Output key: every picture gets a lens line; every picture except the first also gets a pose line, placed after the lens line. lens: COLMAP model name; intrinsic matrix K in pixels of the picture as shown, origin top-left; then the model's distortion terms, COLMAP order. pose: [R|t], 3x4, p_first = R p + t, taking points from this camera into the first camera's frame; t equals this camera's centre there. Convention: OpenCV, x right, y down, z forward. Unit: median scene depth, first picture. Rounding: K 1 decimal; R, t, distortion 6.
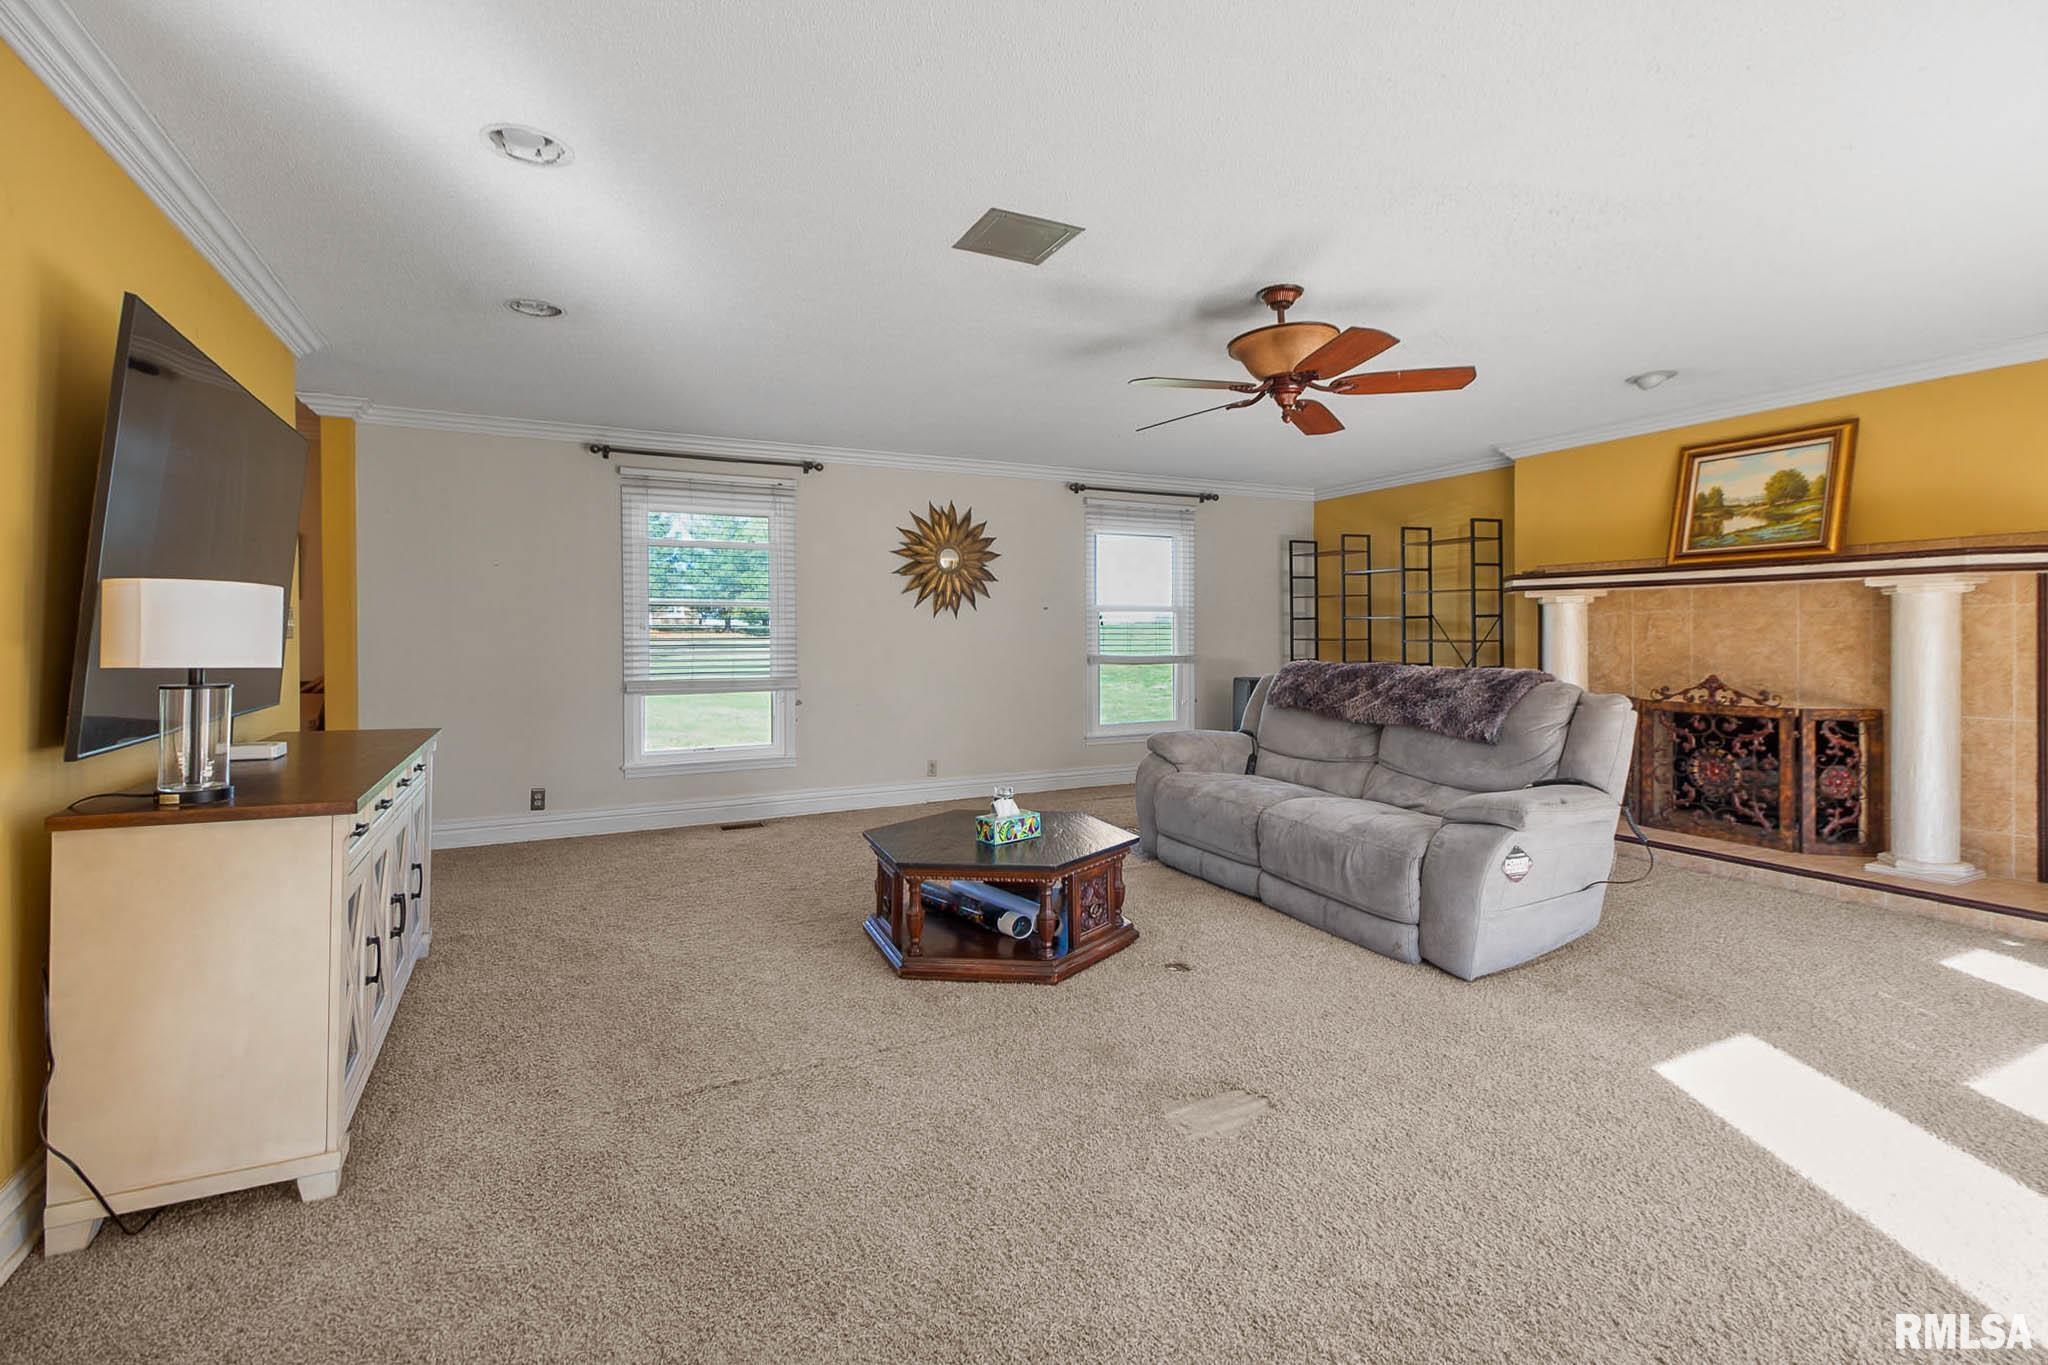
lens RADIAL K [[930.3, 0, 1047.9], [0, 930.3, 635.9], [0, 0, 1]] dist [0.011737, -0.004358]
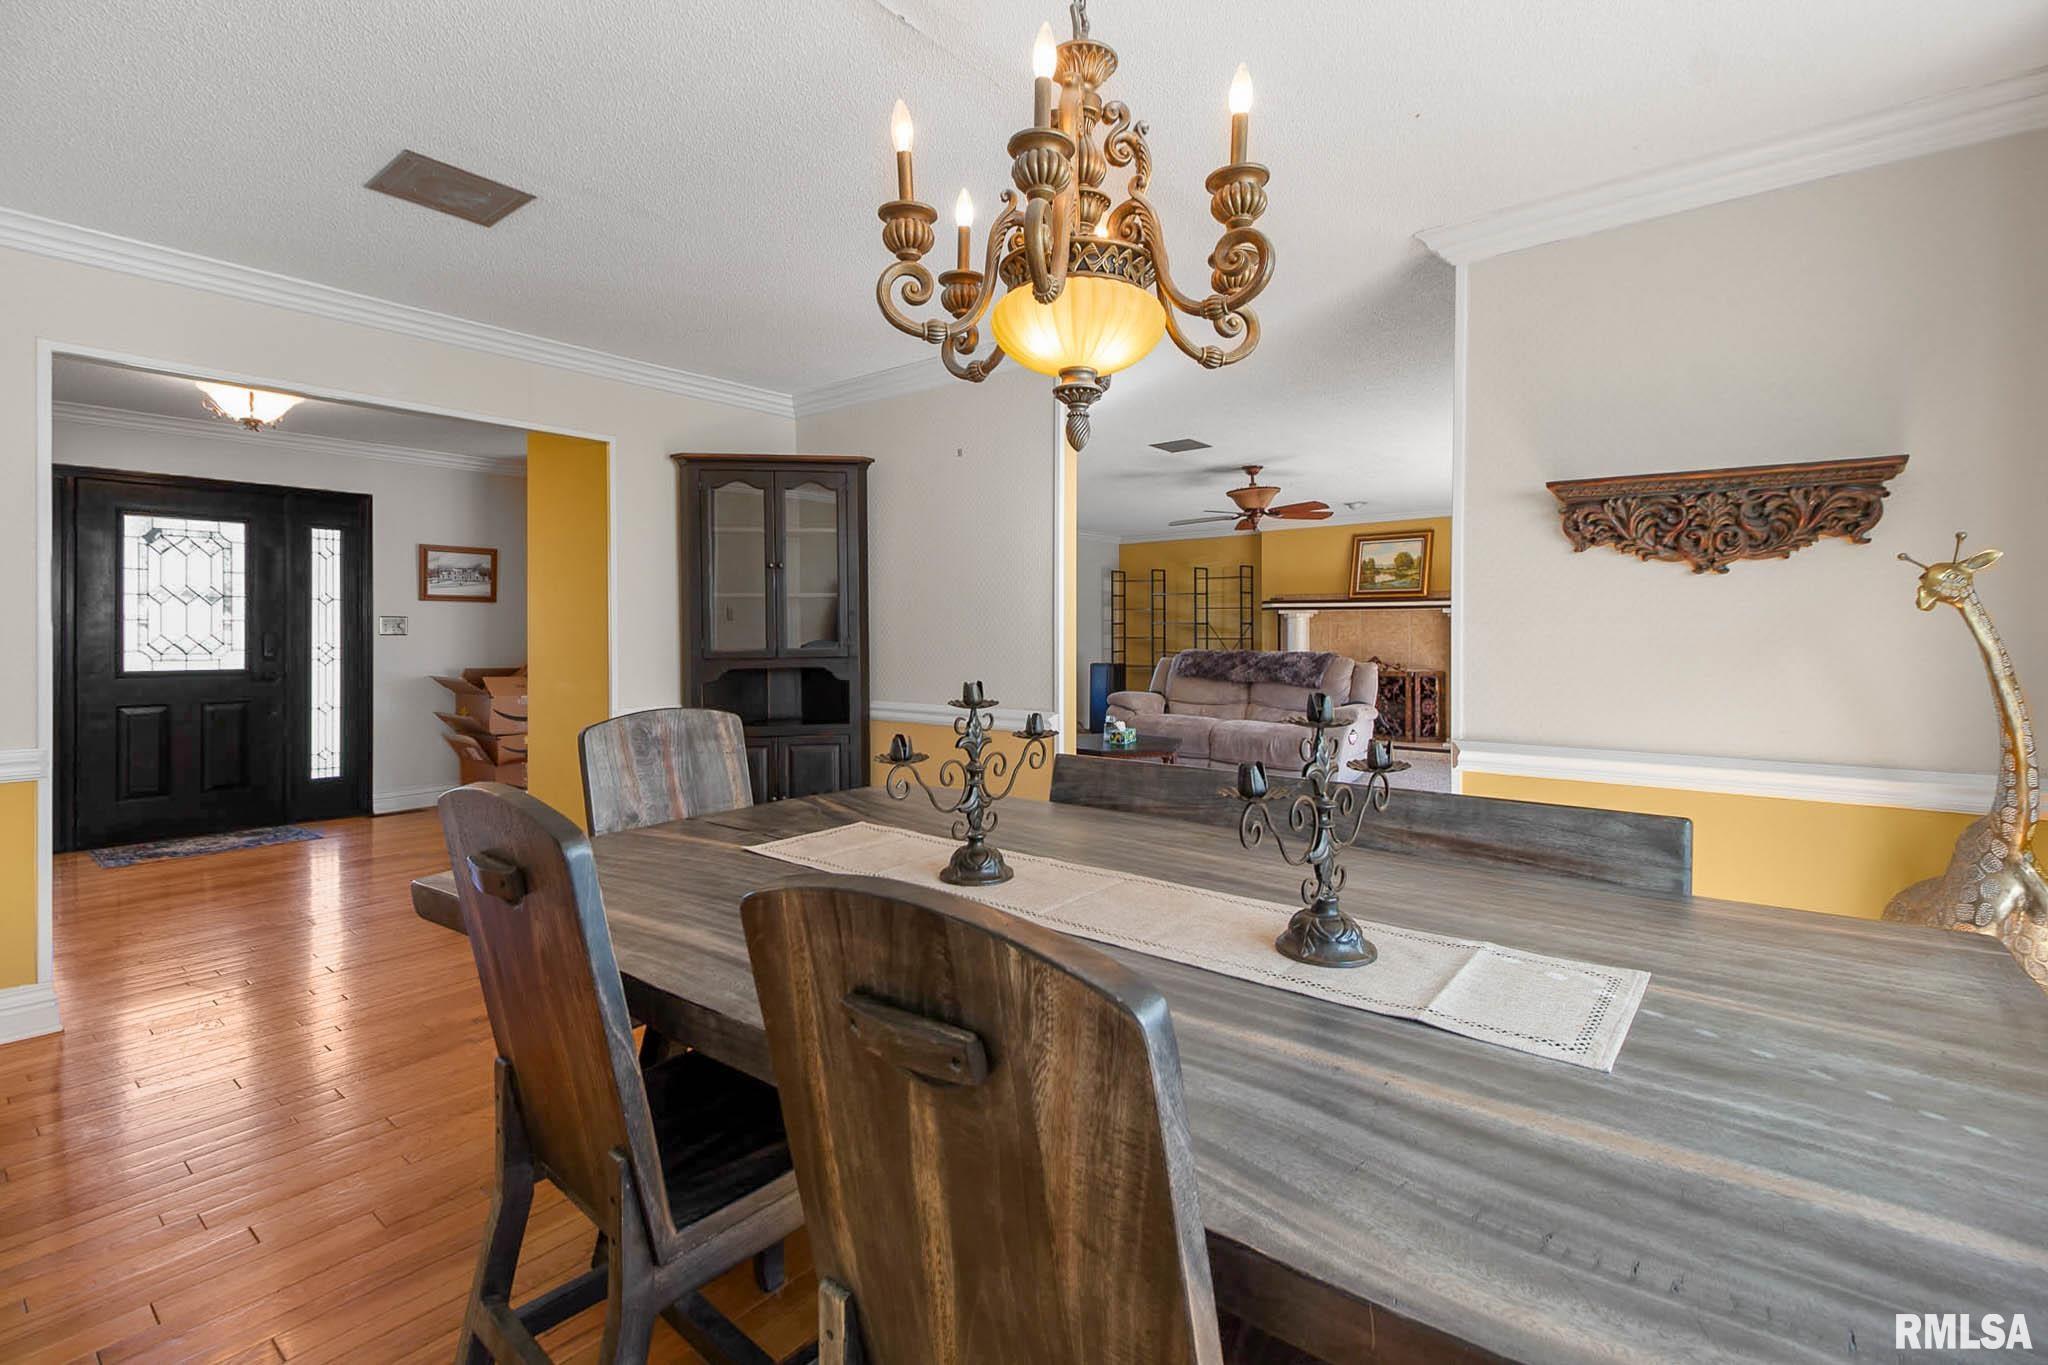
lens RADIAL K [[930.3, 0, 1038.2], [0, 930.3, 629.5], [0, 0, 1]] dist [0.011737, -0.004358]
pose [[0.911202, 0.005763, 0.411919, -0.446006], [-0.002683, 0.999964, -0.008055, 0.002684], [-0.411950, 0.006235, 0.911185, -0.292772]]
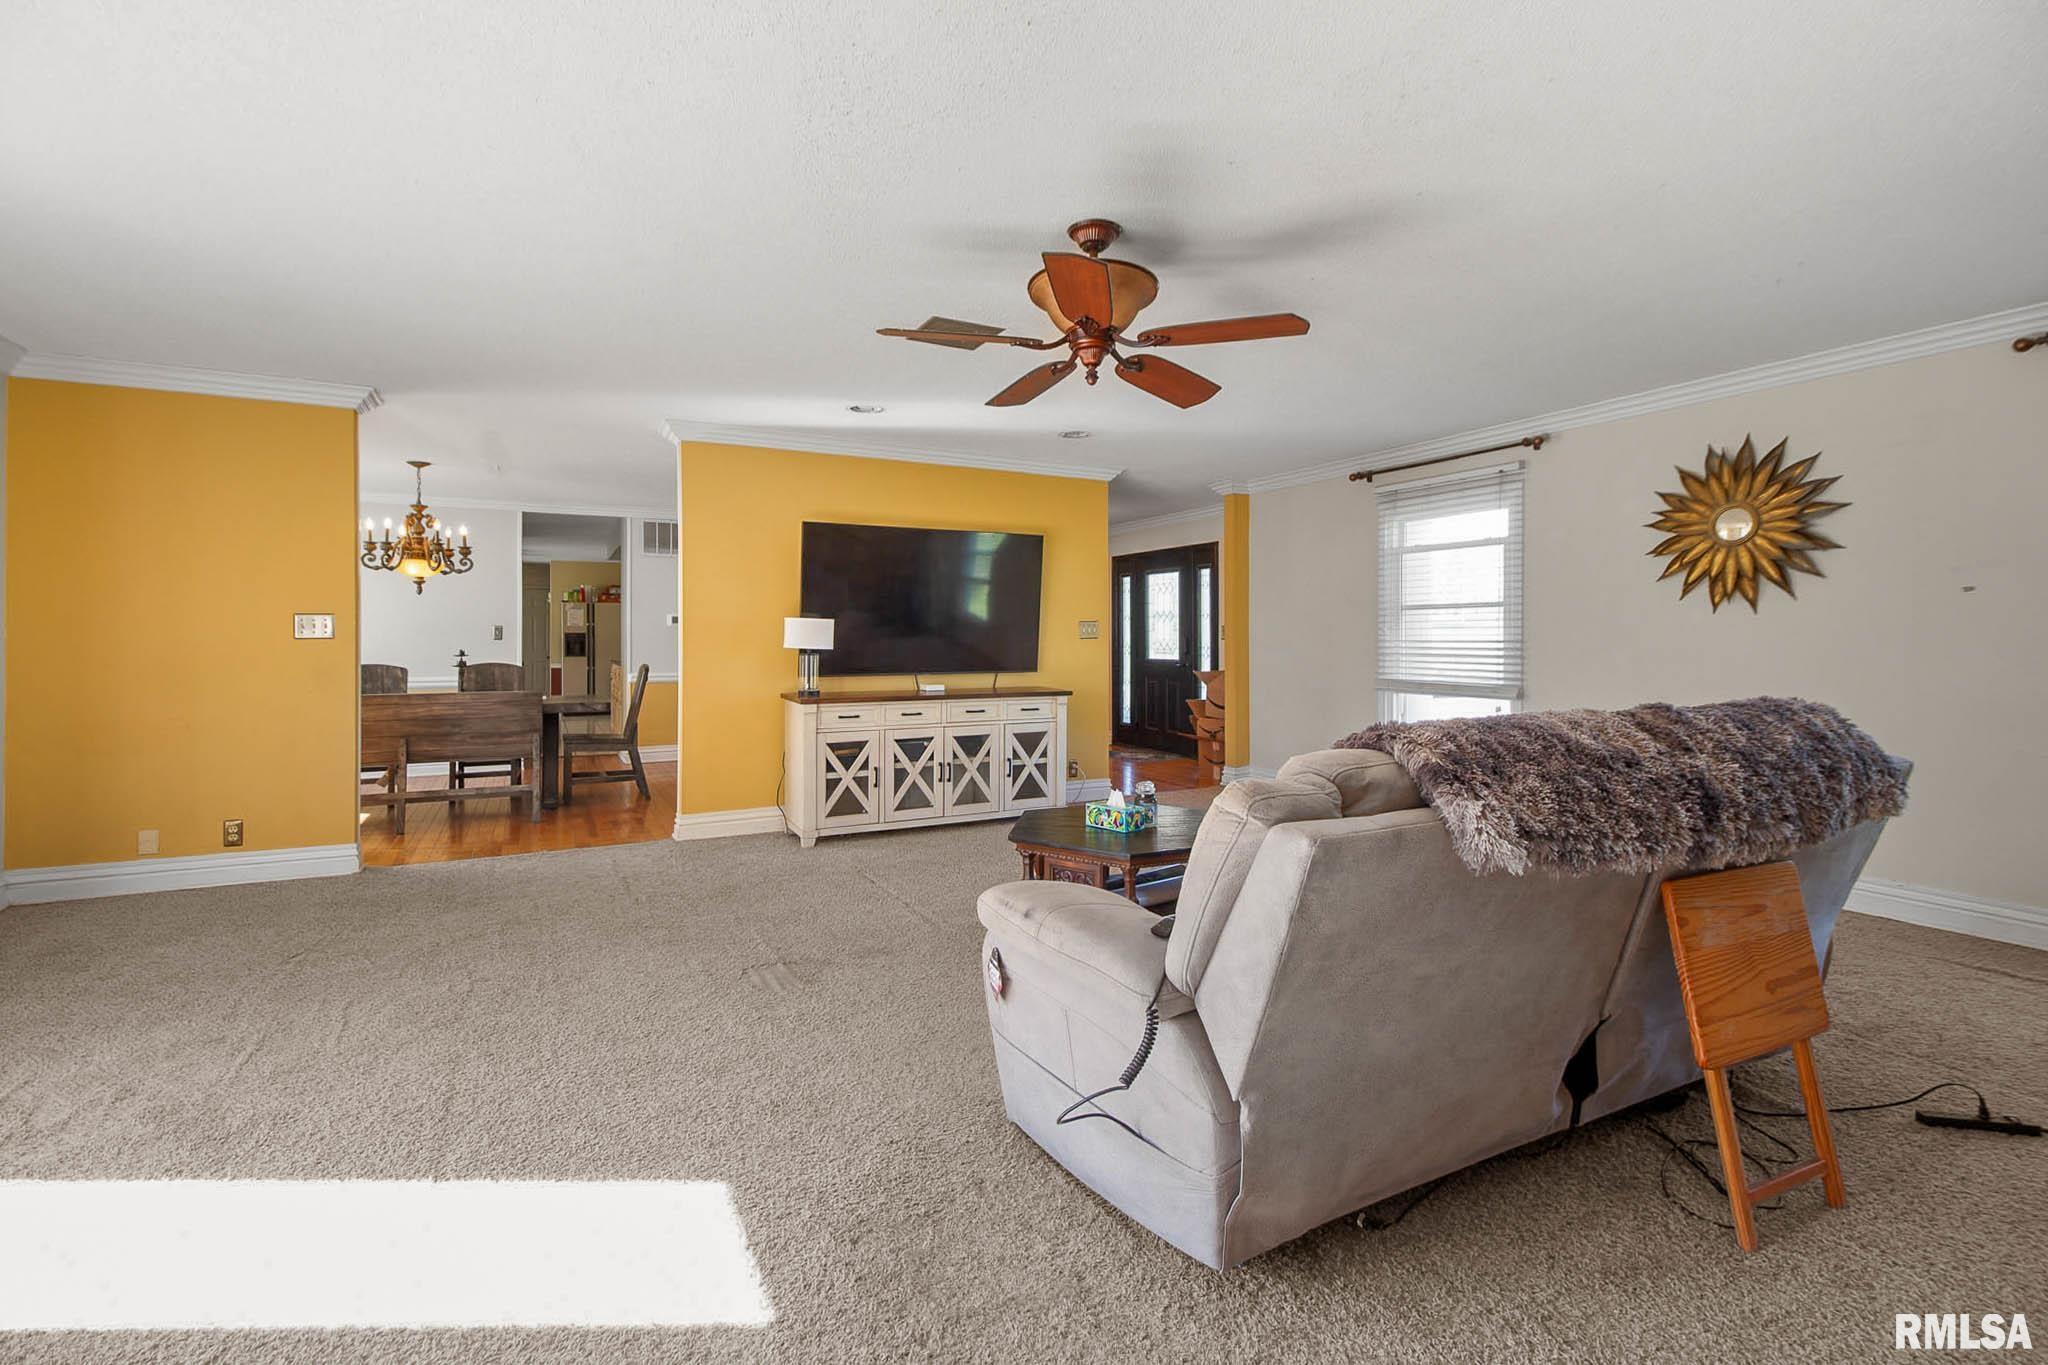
lens RADIAL K [[930.3, 0, 1031.2], [0, 930.3, 662.2], [0, 0, 1]] dist [0.011737, -0.004358]
pose [[-0.006013, 0.030190, -0.999526, 1.409693], [-0.002037, 0.999542, 0.030203, -0.009072], [0.999980, 0.002217, -0.005949, 1.246518]]
